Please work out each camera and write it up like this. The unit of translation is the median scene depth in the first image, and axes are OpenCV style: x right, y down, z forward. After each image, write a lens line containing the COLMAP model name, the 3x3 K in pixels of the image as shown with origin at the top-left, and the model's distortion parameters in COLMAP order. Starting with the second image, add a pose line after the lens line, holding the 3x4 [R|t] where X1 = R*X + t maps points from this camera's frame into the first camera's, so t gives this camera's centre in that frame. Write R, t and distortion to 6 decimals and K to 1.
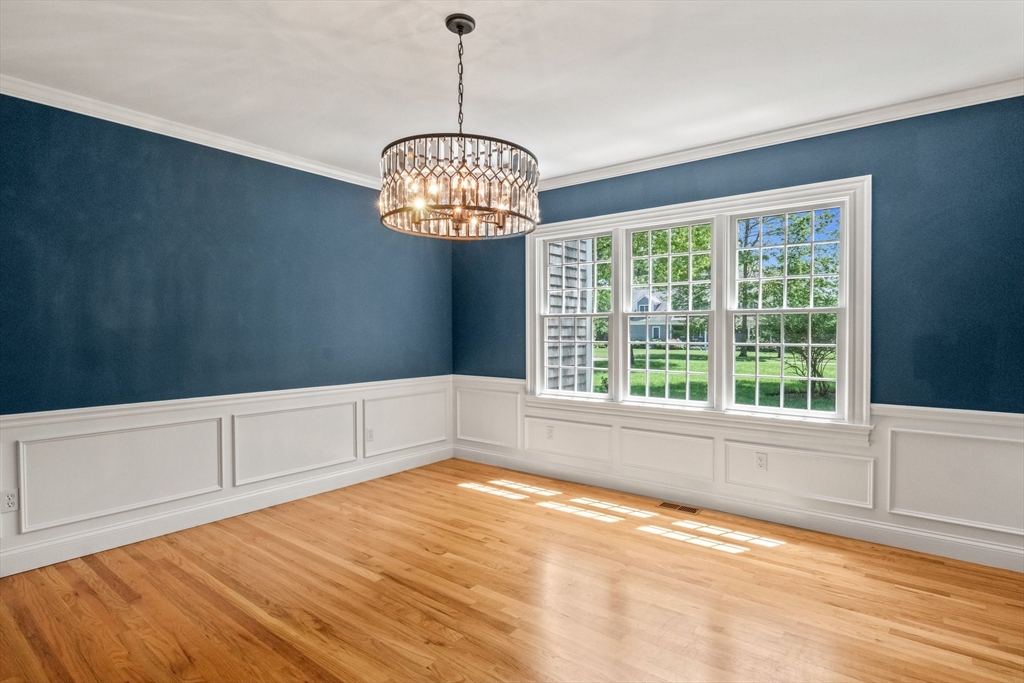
lens RADIAL K [[510.6, 0, 515.8], [0, 510.6, 342.1], [0, 0, 1]] dist [0.002289, 0.000151]
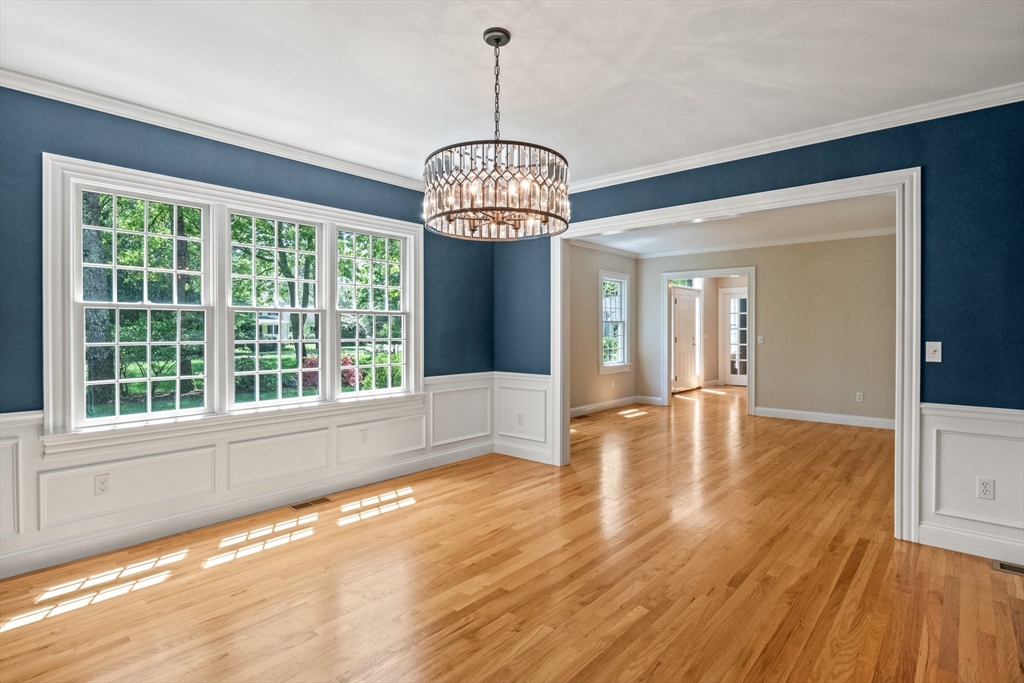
lens RADIAL K [[524.2, 0, 521.8], [0, 524.2, 334.6], [0, 0, 1]] dist [-0.000948, 0.000337]
pose [[0.068879, -0.010316, 0.997572, -0.688120], [0.020496, 0.999750, 0.008924, -0.010403], [-0.997414, 0.019831, 0.069073, 0.511096]]
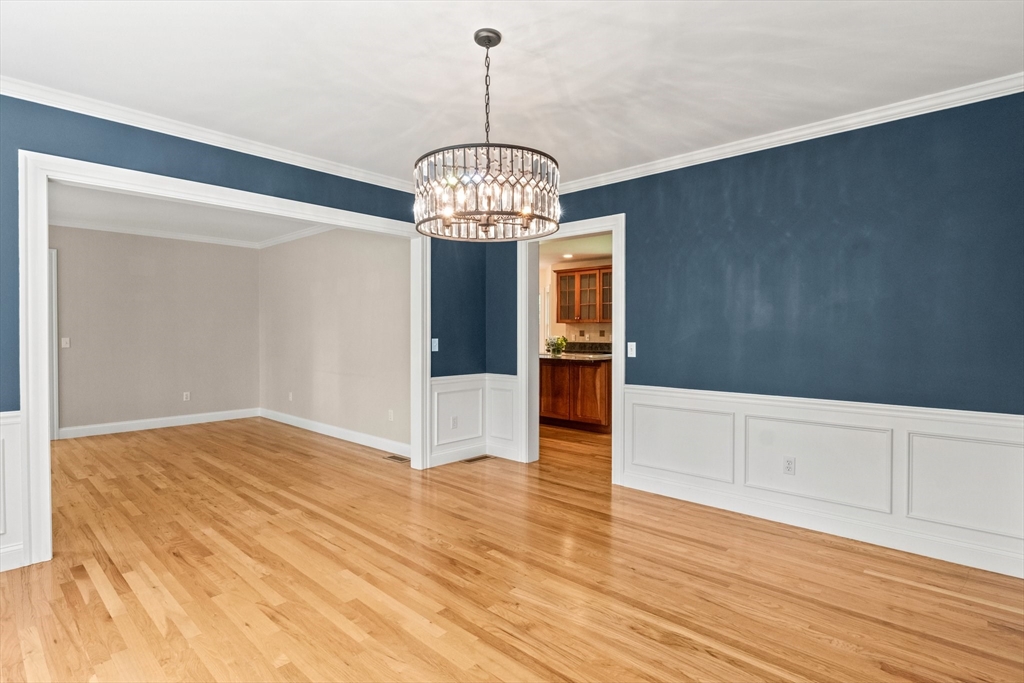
lens RADIAL K [[510.6, 0, 514.4], [0, 510.6, 336.5], [0, 0, 1]] dist [0.002289, 0.000151]
pose [[-0.996077, -0.008684, 0.088066, -0.146262], [-0.006102, 0.999545, 0.029539, -0.033453], [-0.088282, 0.028886, -0.995677, 1.214313]]
